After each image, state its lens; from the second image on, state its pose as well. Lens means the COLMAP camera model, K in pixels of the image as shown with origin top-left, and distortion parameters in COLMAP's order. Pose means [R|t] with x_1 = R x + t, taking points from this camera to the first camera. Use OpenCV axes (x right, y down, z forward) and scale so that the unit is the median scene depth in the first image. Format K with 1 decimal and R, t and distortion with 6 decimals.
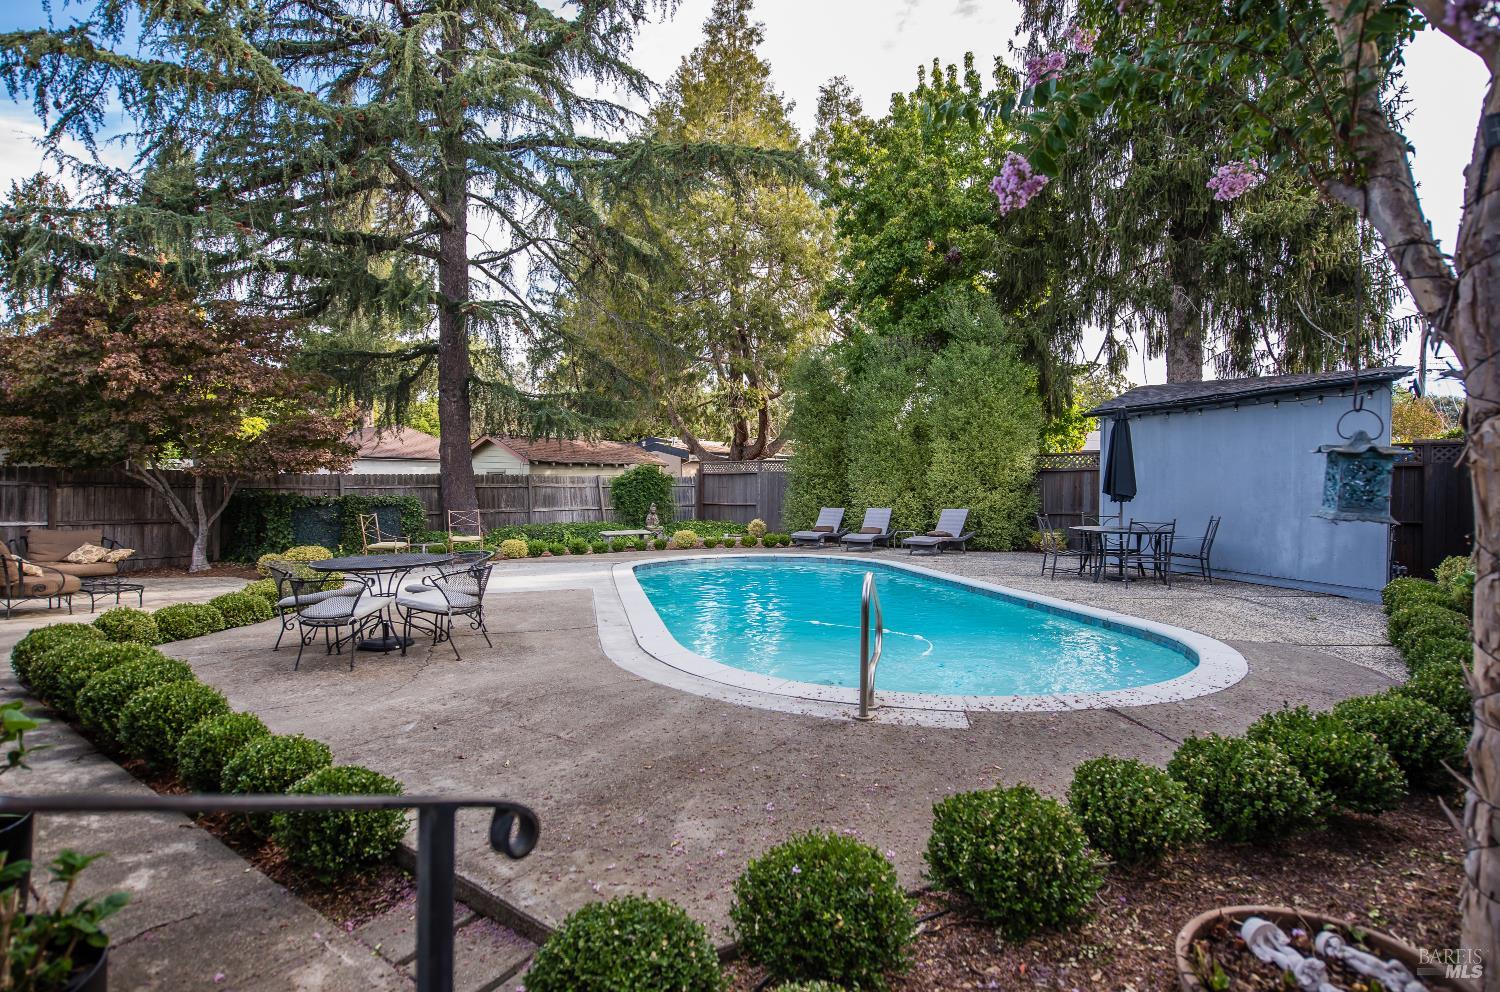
lens RADIAL K [[790.3, 0, 750.0], [0, 790.3, 496.0], [0, 0, 1]] dist [-0.001992, -0.000090]
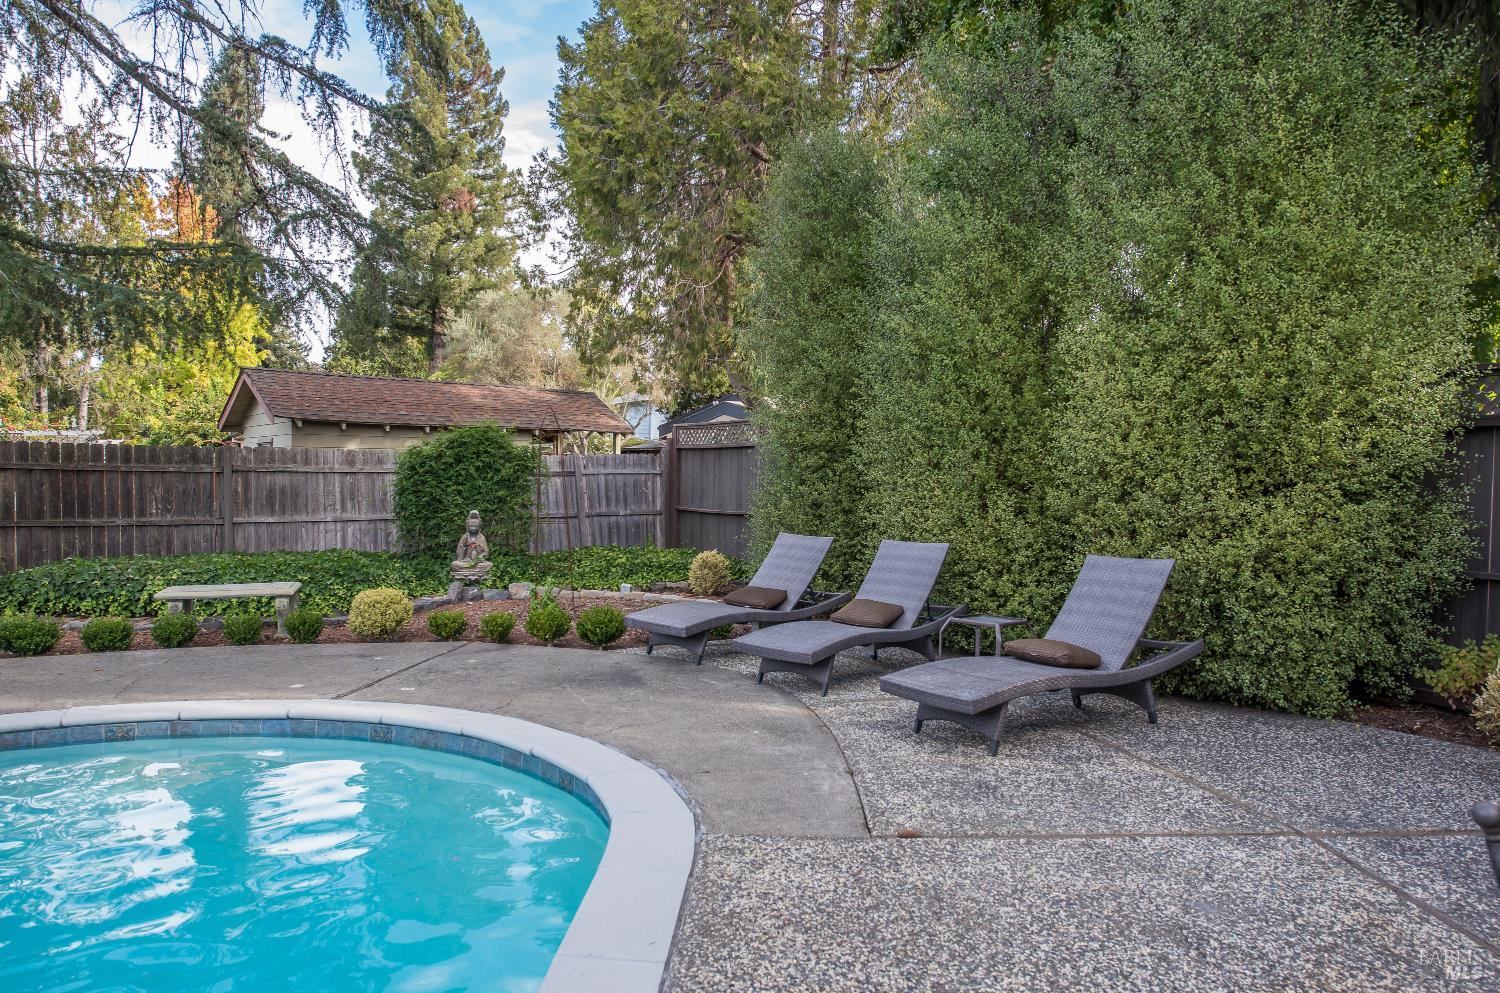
lens RADIAL K [[1003.5, 0, 750.0], [0, 1003.5, 496.5], [0, 0, 1]] dist [0.001369, 0.000697]
pose [[0.967578, 0.012741, -0.252252, 0.298072], [-0.010101, 0.999880, 0.011759, -0.011661], [0.252371, -0.008829, 0.967590, 0.842156]]
